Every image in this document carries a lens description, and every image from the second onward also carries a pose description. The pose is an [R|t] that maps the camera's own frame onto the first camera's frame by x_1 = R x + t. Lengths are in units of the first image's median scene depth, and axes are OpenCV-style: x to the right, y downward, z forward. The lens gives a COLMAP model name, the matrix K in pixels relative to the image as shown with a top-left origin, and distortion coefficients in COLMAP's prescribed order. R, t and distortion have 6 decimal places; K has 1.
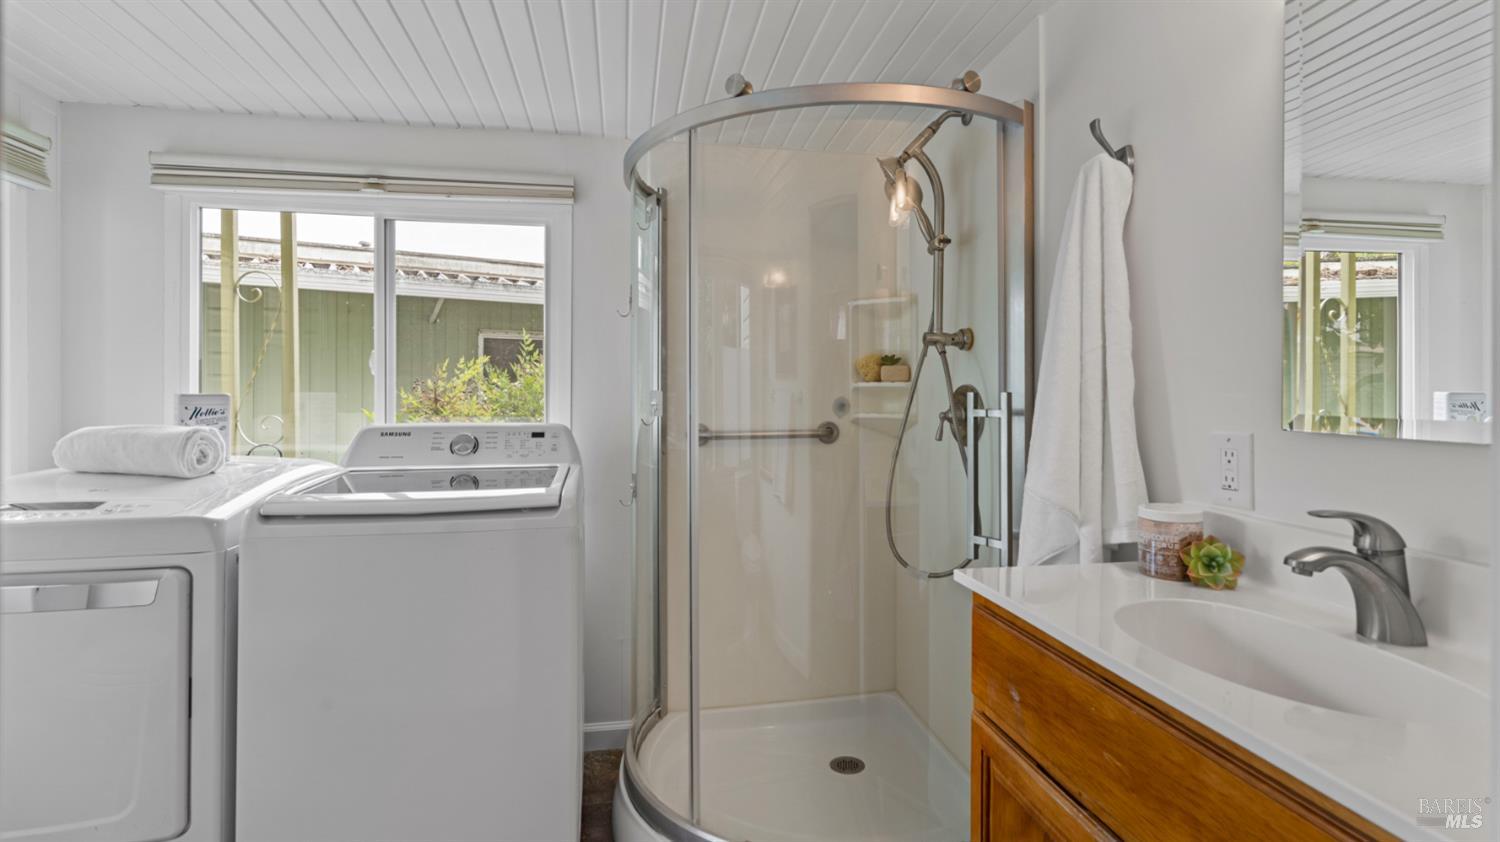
lens RADIAL K [[704.8, 0, 740.8], [0, 704.8, 388.6], [0, 0, 1]] dist [-0.001306, 0.000079]
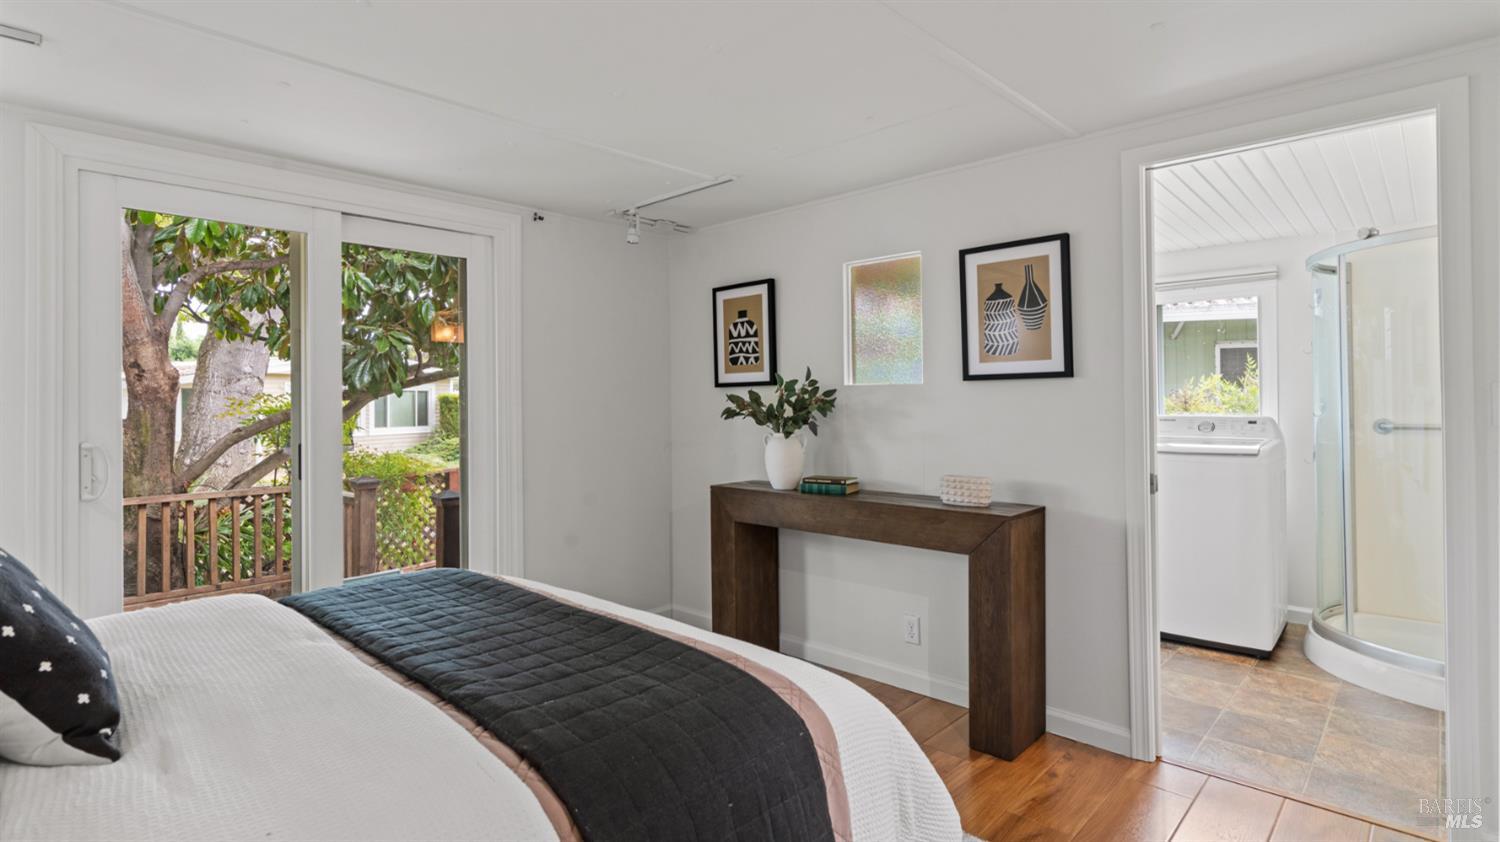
lens RADIAL K [[734.1, 0, 747.4], [0, 734.1, 390.1], [0, 0, 1]] dist [0.000831, 0.000278]
pose [[0.601018, -0.012488, -0.799138, 0.401891], [0.014438, 0.999884, -0.004766, -0.023177], [0.799105, -0.008674, 0.601128, -1.056885]]
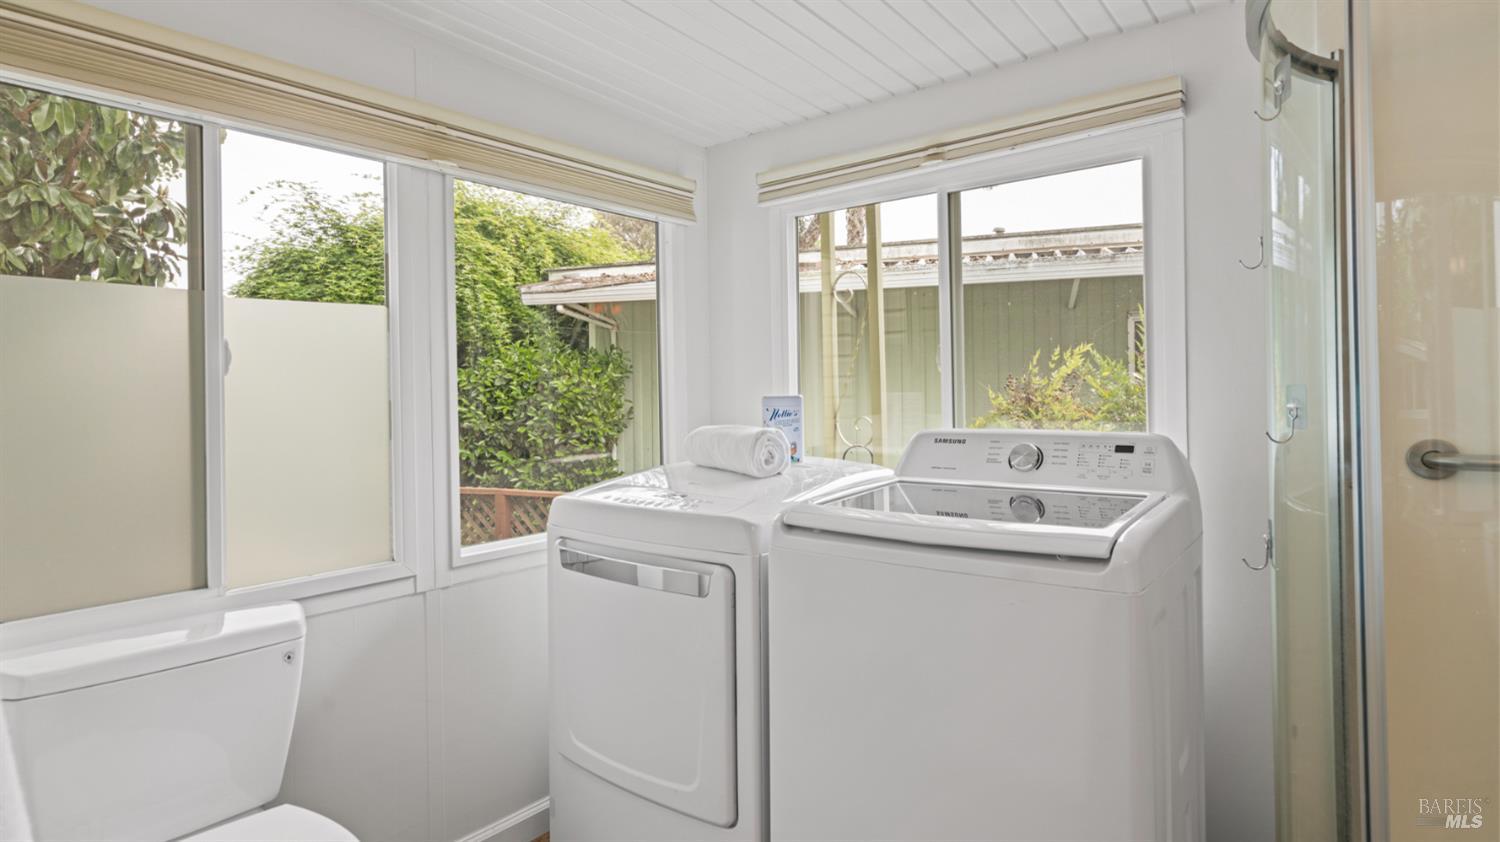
lens RADIAL K [[786.8, 0, 746.1], [0, 786.8, 391.0], [0, 0, 1]] dist [0.002818, -0.000019]
pose [[0.661531, -0.011763, -0.749826, 0.057894], [0.018453, 0.999830, 0.000594, -0.001236], [0.749691, -0.014229, 0.661635, 0.172501]]
